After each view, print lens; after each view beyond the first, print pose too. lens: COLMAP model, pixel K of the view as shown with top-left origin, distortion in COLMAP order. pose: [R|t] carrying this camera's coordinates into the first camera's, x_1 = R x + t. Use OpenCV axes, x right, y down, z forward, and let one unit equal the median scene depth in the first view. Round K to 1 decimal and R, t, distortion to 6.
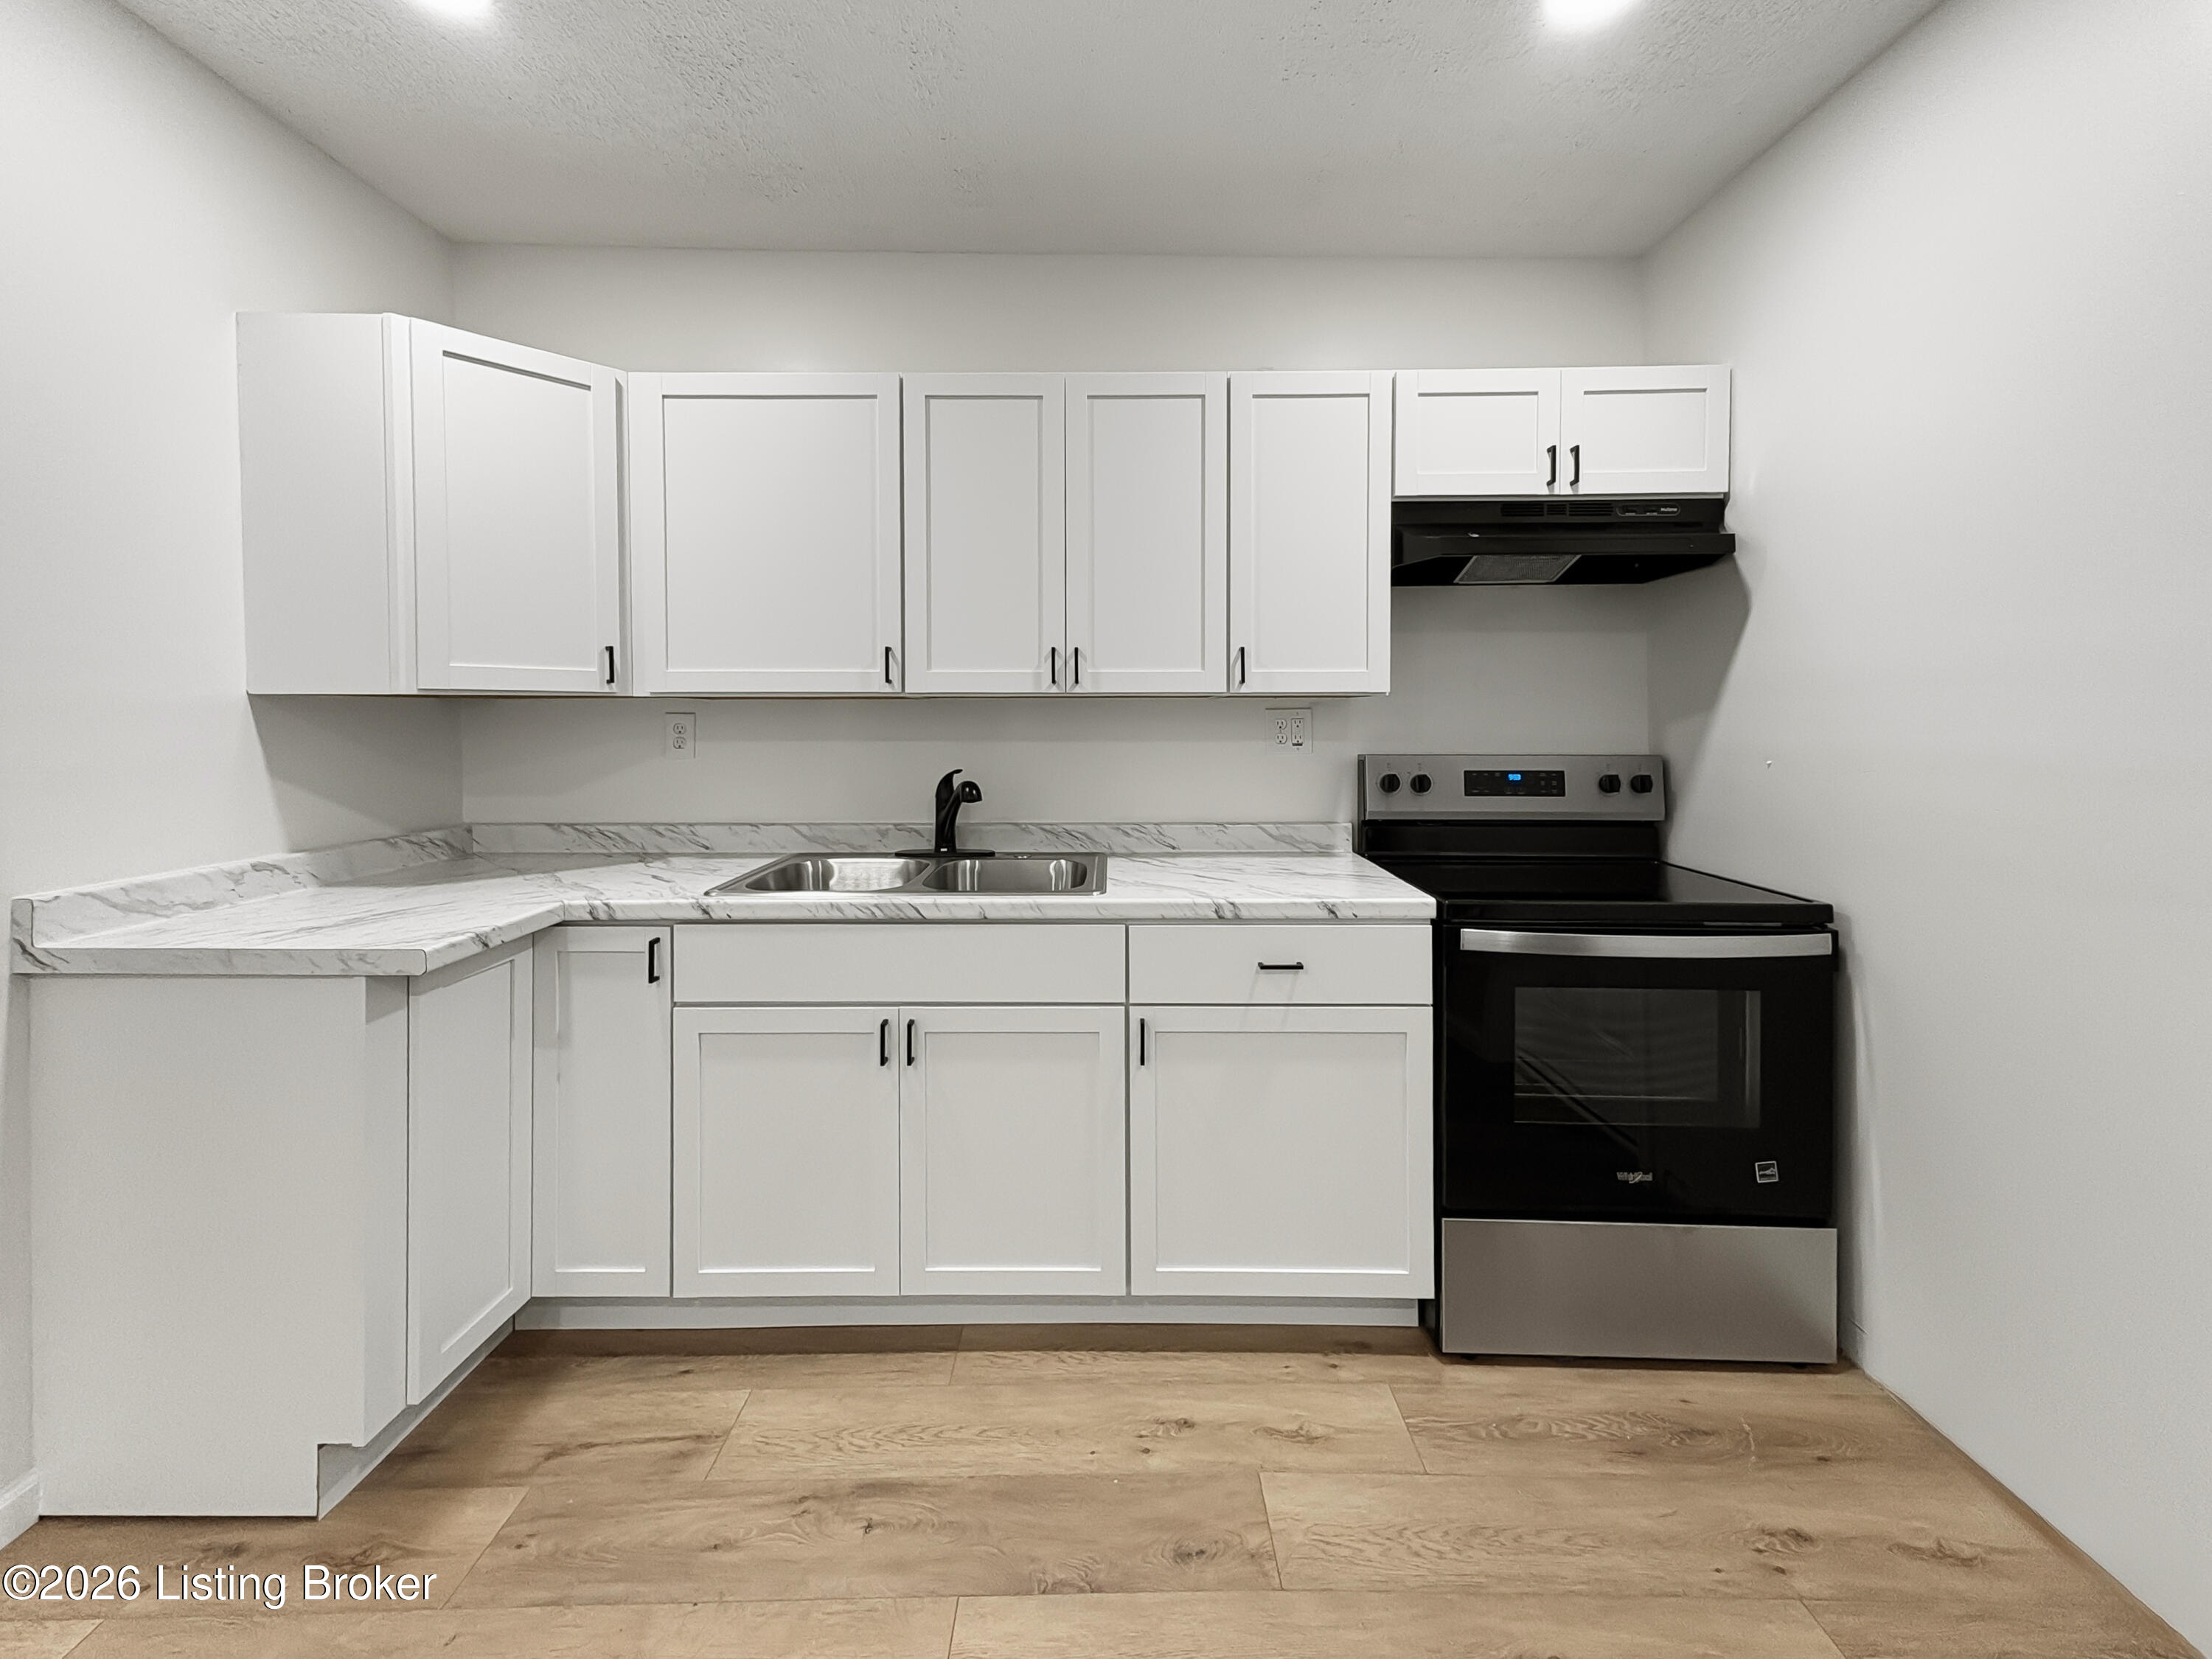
lens RADIAL K [[889.7, 0, 1106.0], [0, 889.7, 829.5], [0, 0, 1]] dist [0.022267, -0.000146]
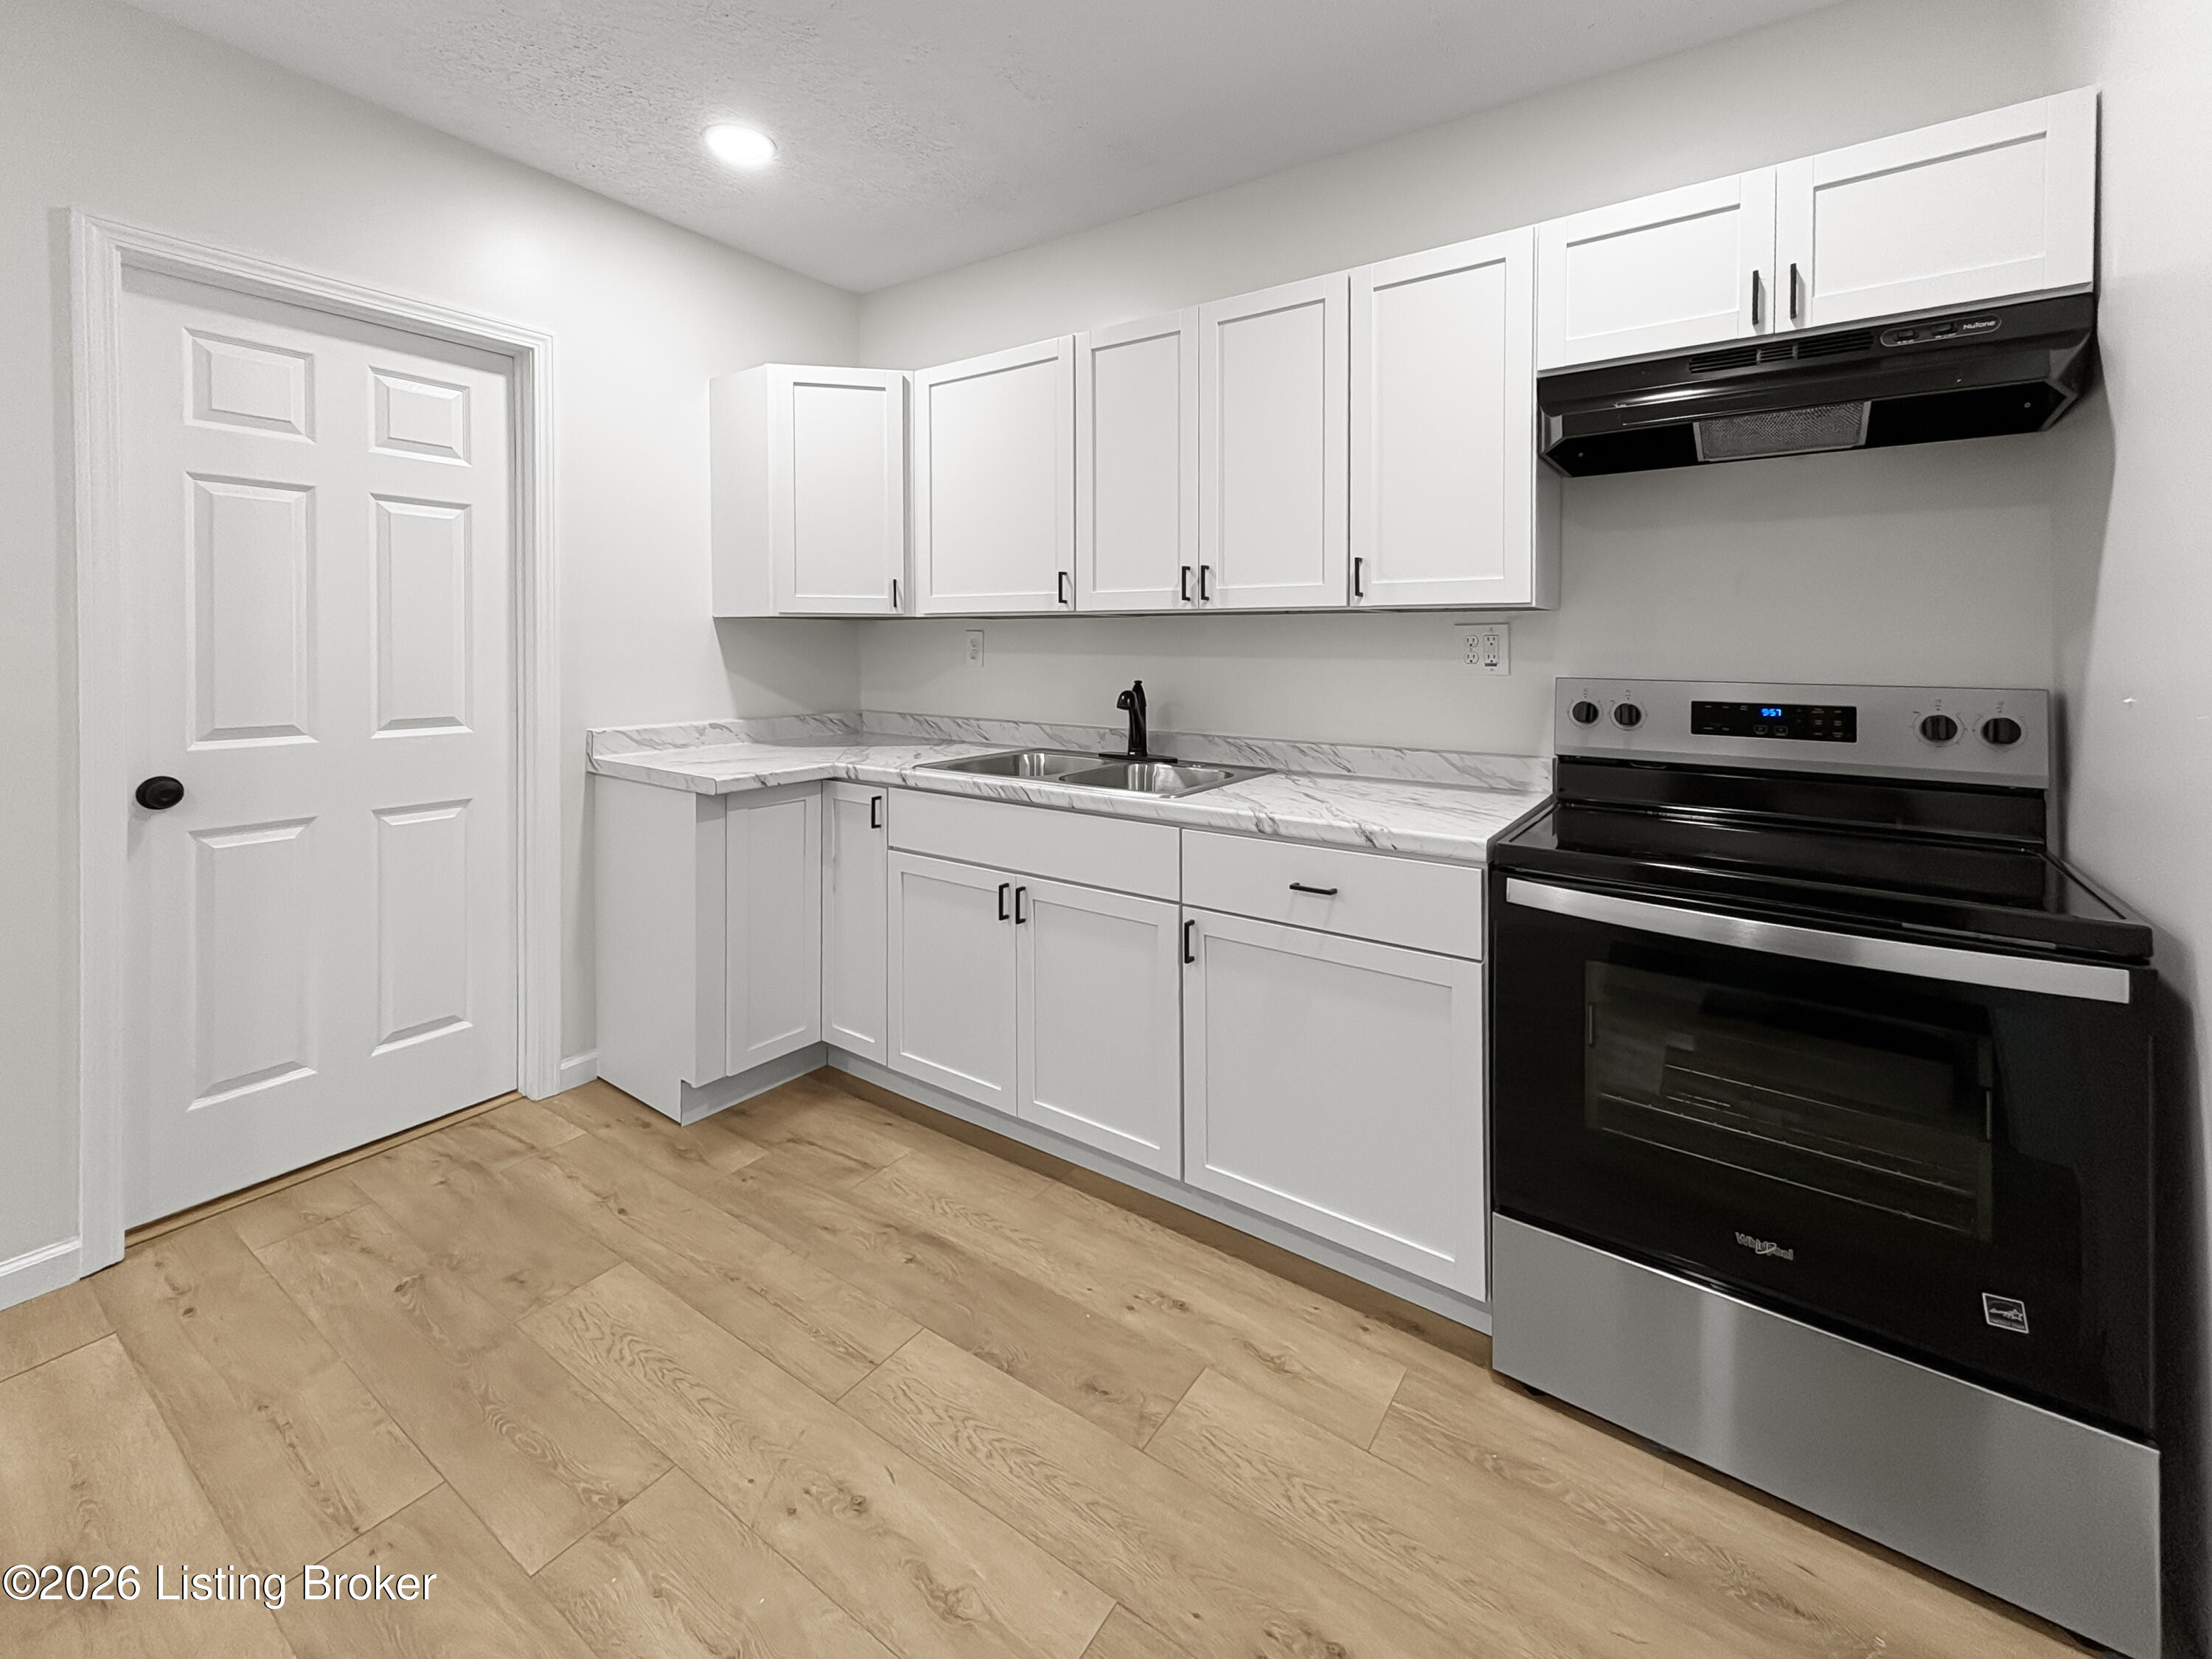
lens RADIAL K [[917.8, 0, 1117.2], [0, 917.8, 771.1], [0, 0, 1]] dist [0.023837, -0.000417]
pose [[0.825684, 0.084487, -0.557771, 0.554325], [-0.077352, 0.996339, 0.036412, 0.005968], [0.558805, 0.013080, 0.829196, 0.052744]]
